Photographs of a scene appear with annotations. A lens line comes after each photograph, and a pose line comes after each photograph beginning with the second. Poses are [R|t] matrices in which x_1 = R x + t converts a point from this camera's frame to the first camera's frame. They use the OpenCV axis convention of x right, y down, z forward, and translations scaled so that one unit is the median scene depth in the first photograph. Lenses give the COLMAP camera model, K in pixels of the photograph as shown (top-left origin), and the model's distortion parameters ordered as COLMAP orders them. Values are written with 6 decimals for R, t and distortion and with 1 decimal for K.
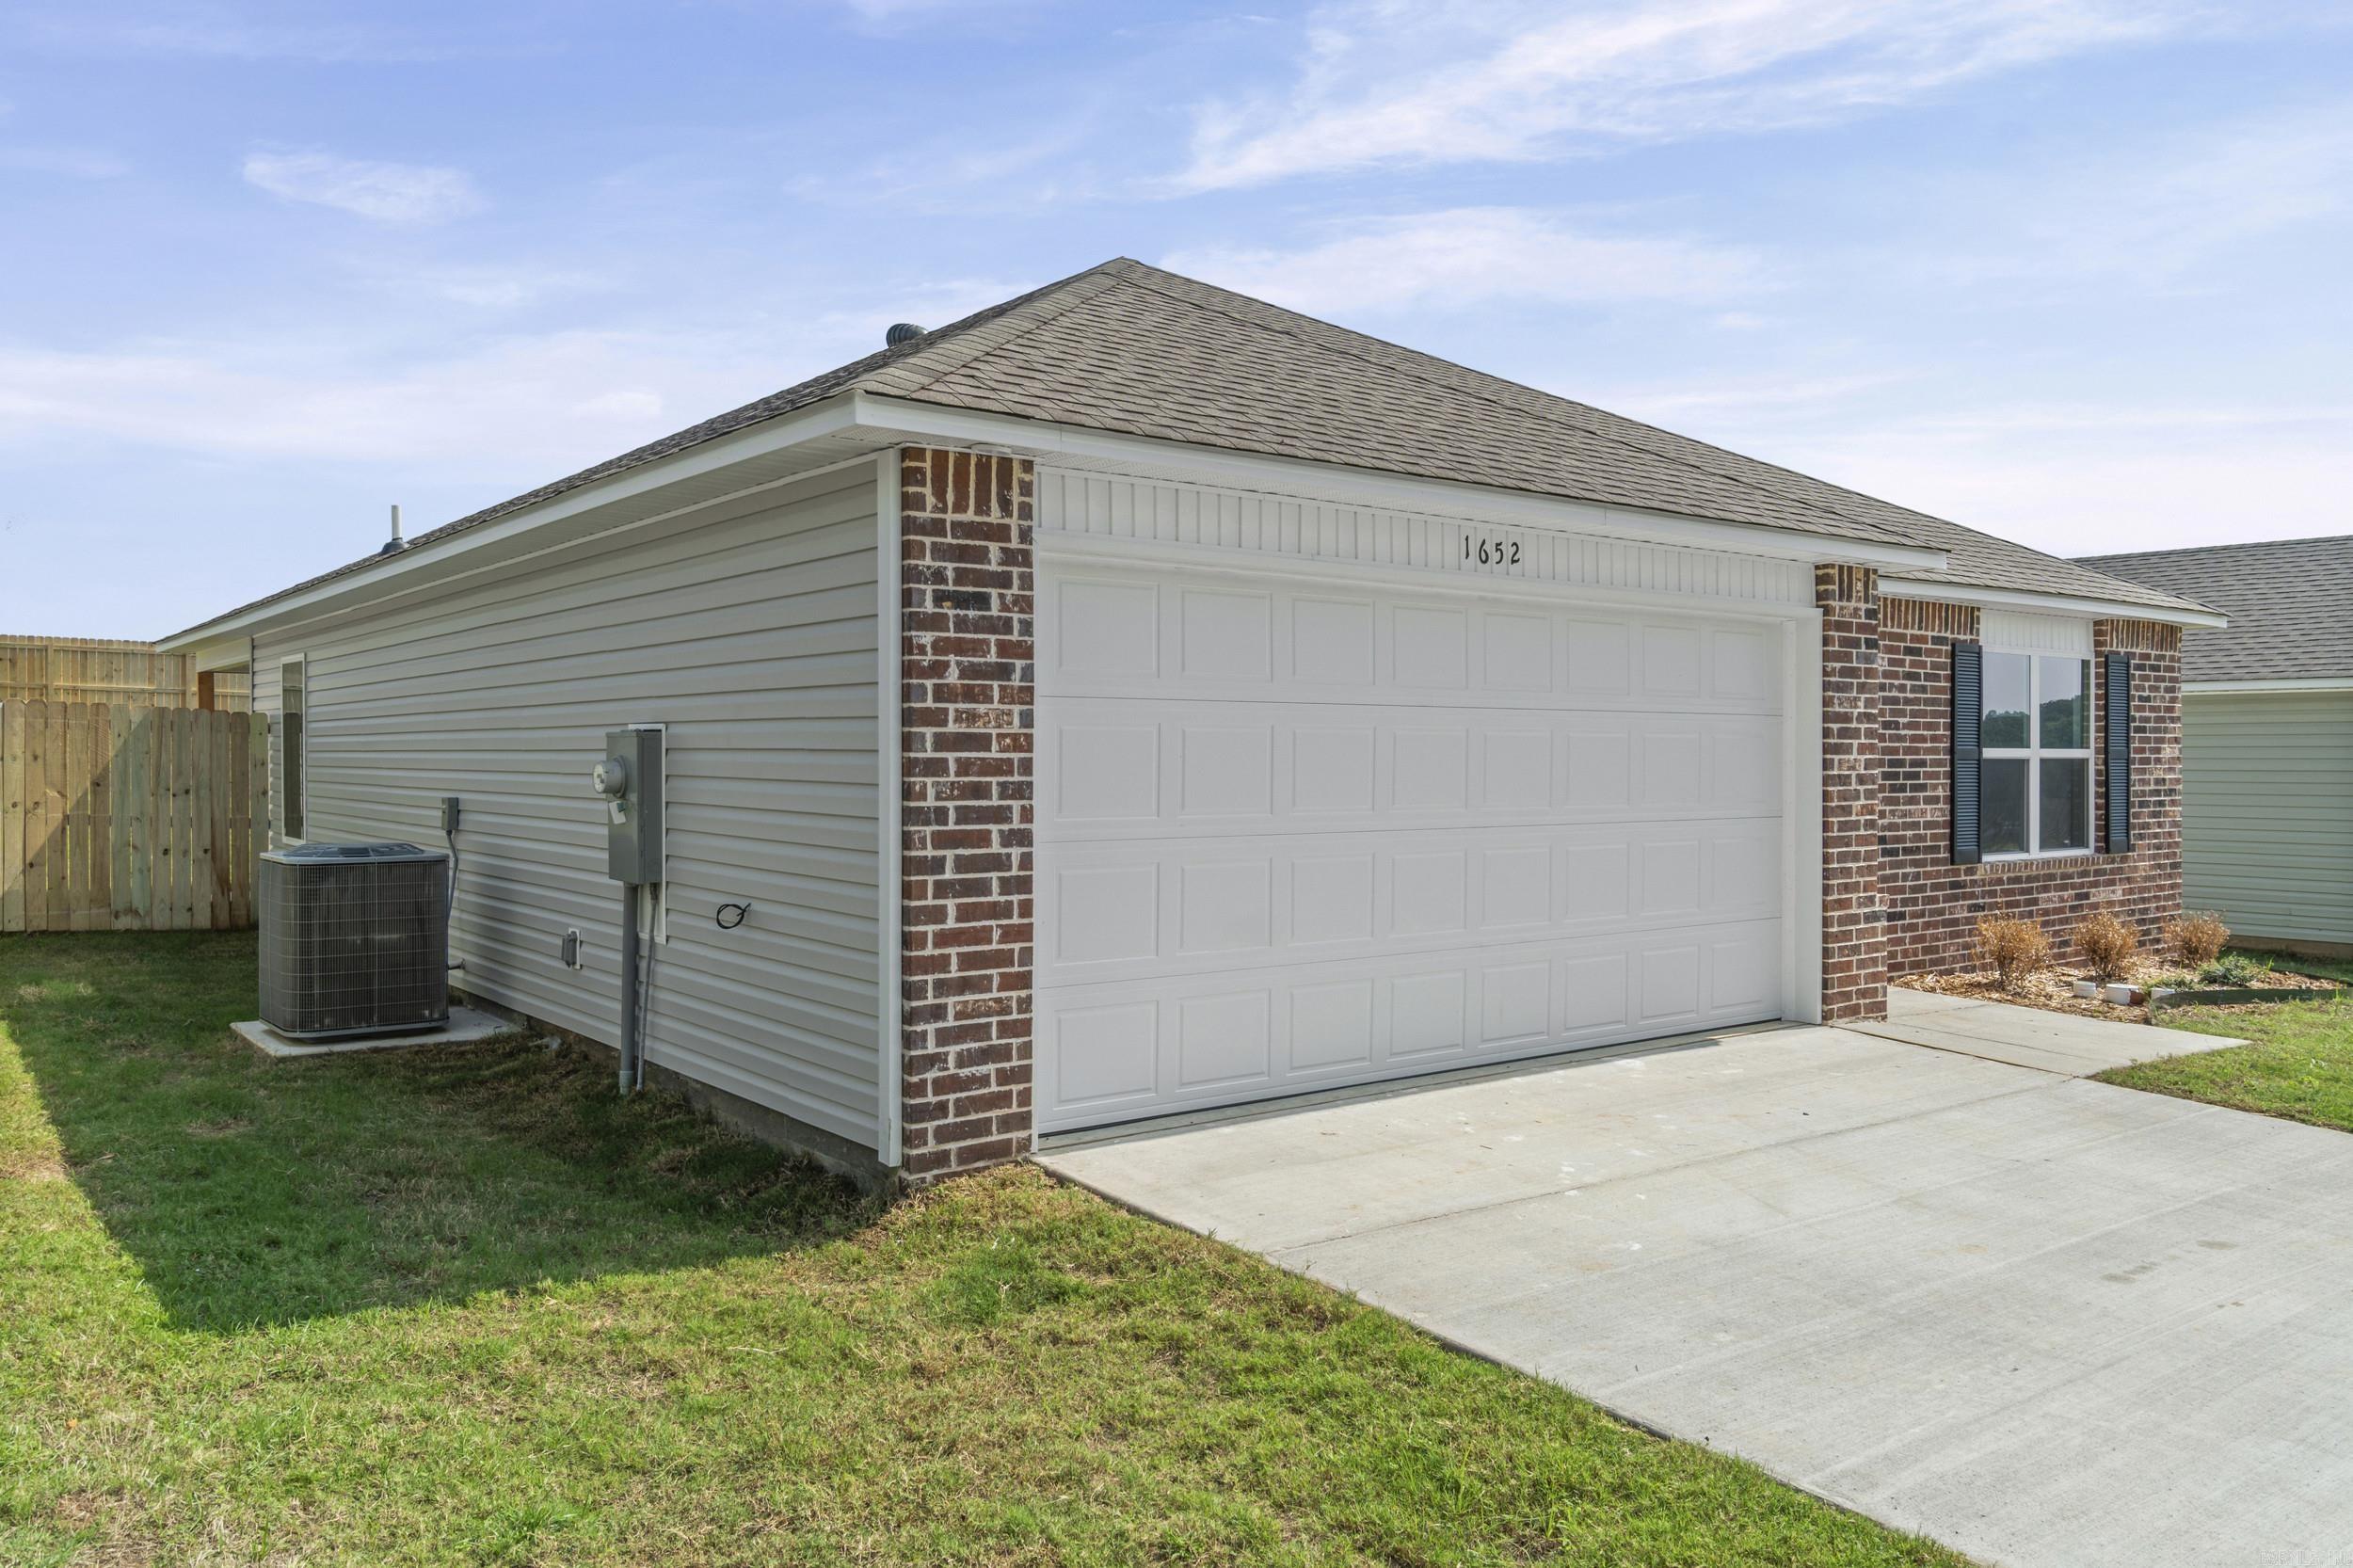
lens RADIAL K [[1710.3, 0, 1173.1], [0, 1710.3, 768.1], [0, 0, 1]] dist [-0.008598, -0.000604]
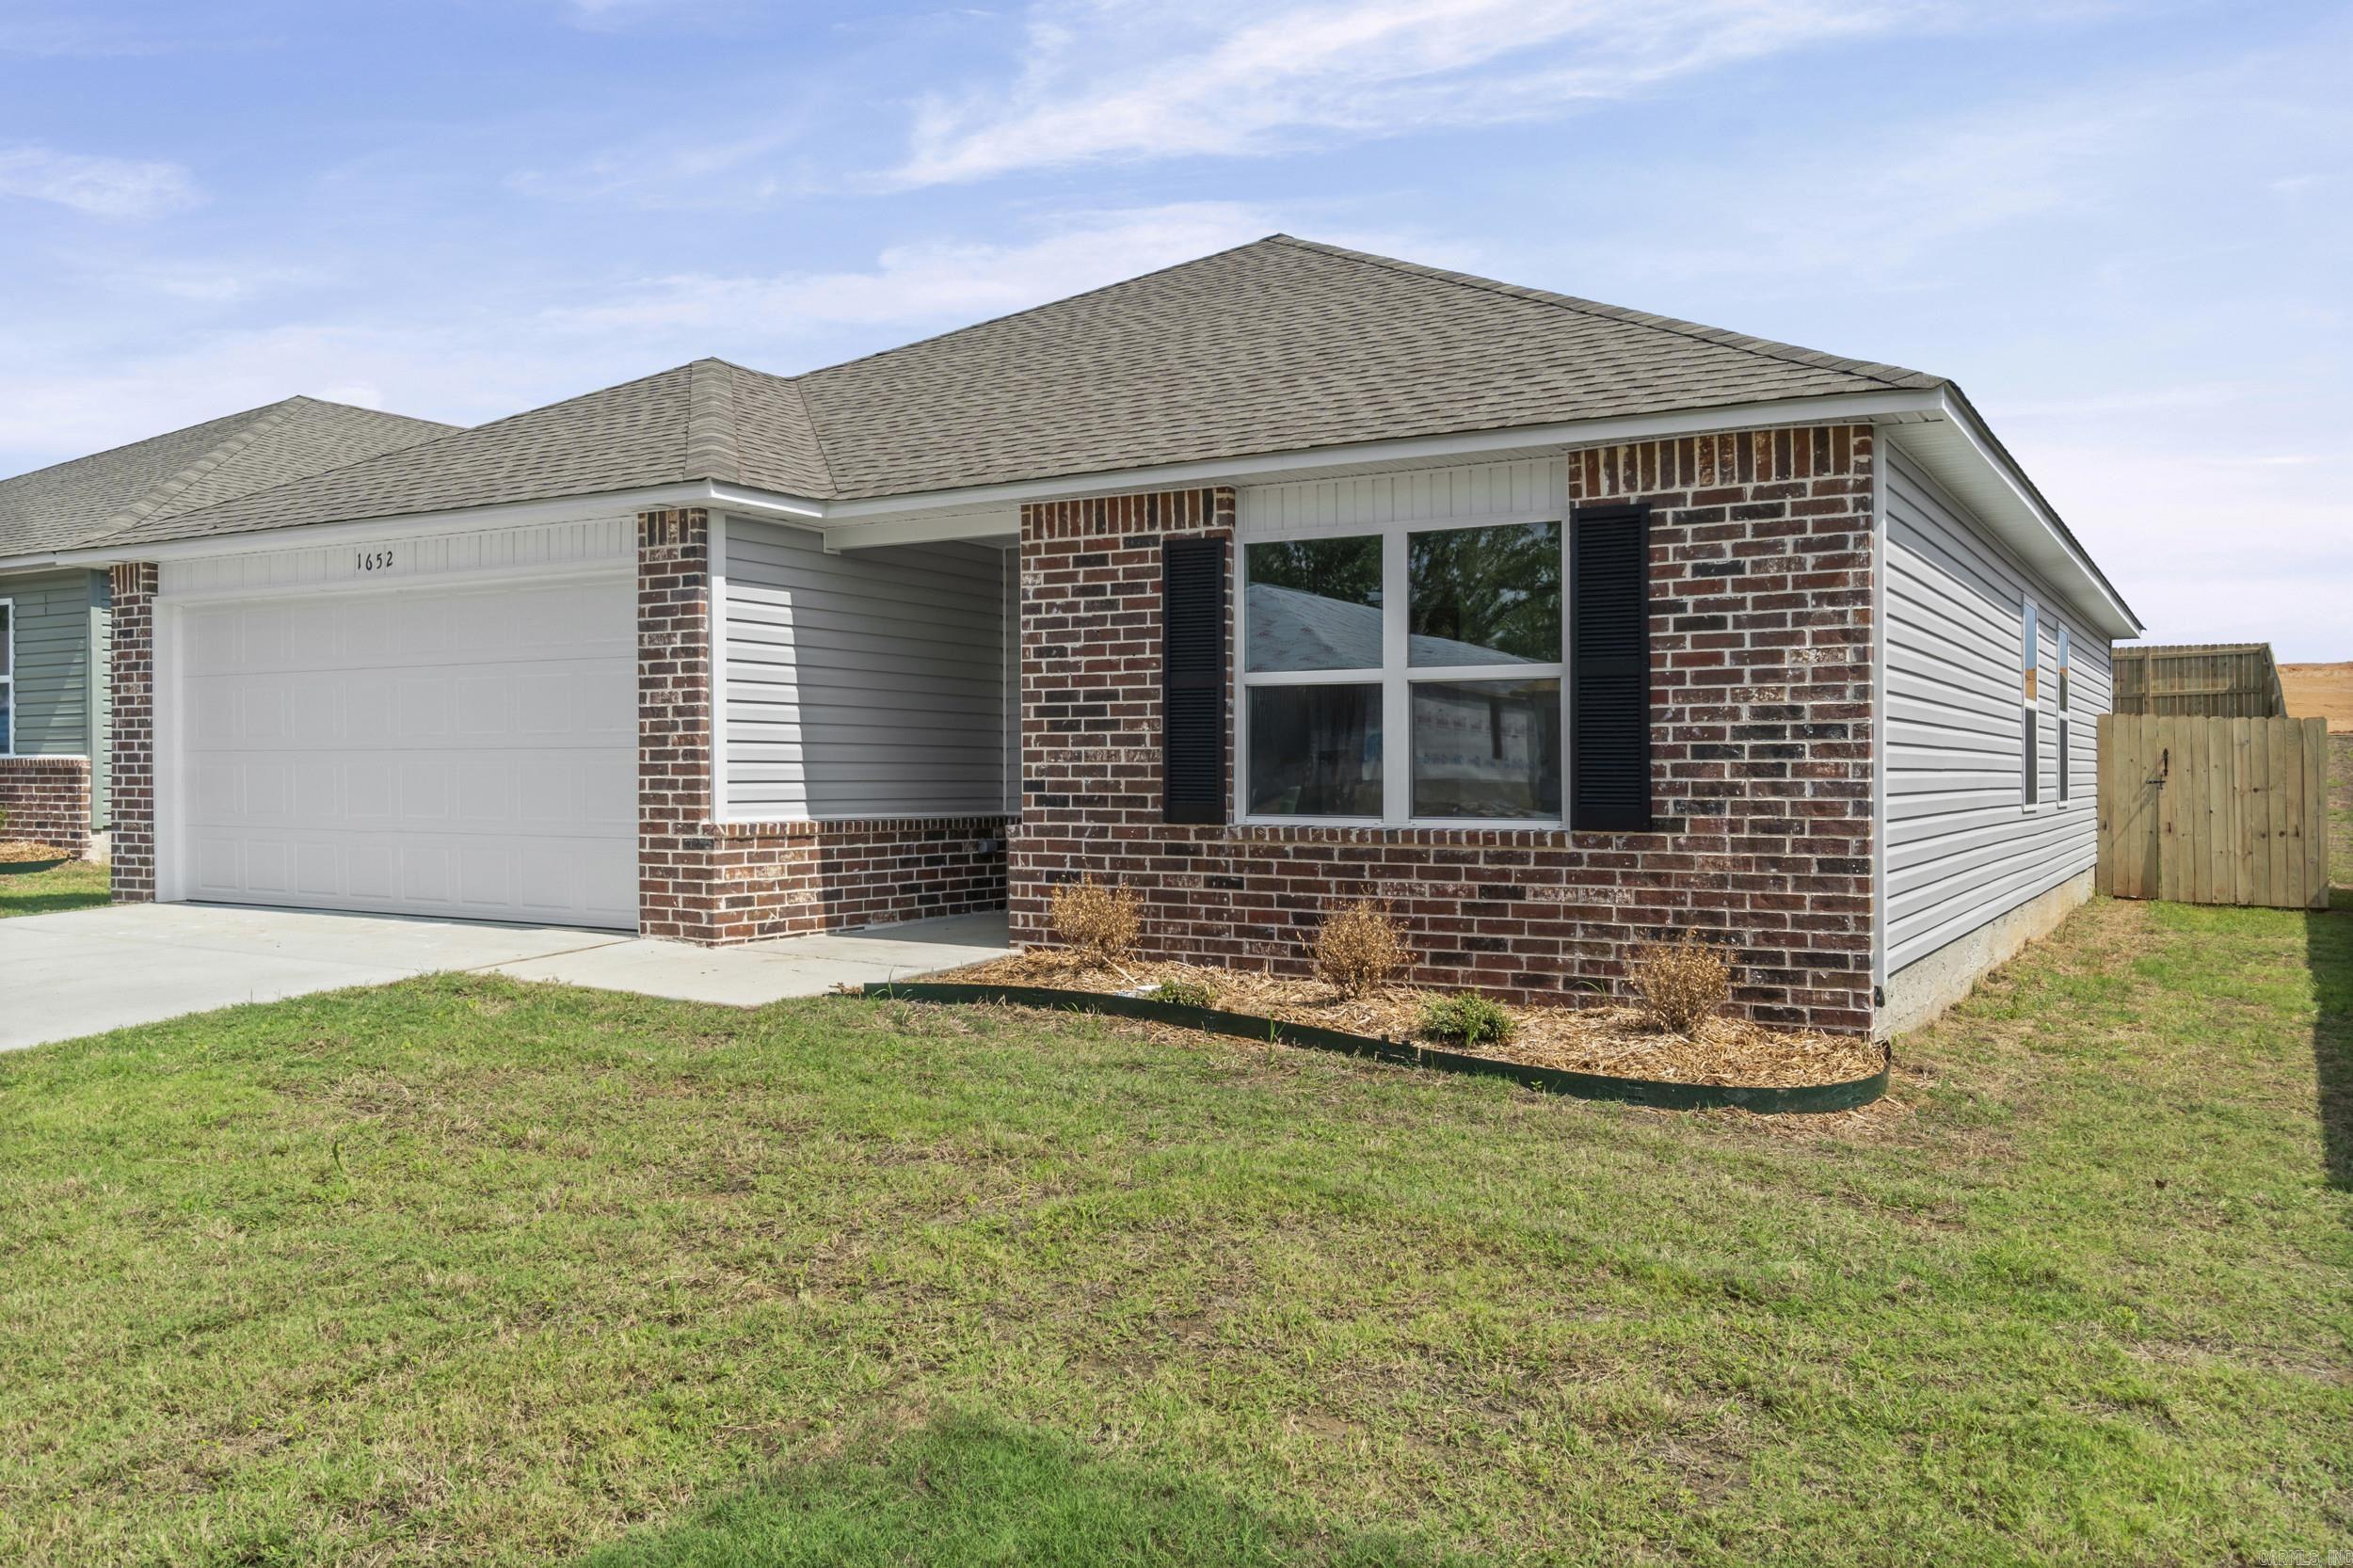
lens RADIAL K [[1822.3, 0, 1175.7], [0, 1822.3, 787.4], [0, 0, 1]] dist [-0.007128, -0.004665]
pose [[0.372435, 0.008387, -0.928021, 1.556153], [-0.006700, 0.999957, 0.006348, 0.044134], [0.928034, 0.003853, 0.372475, 0.866233]]
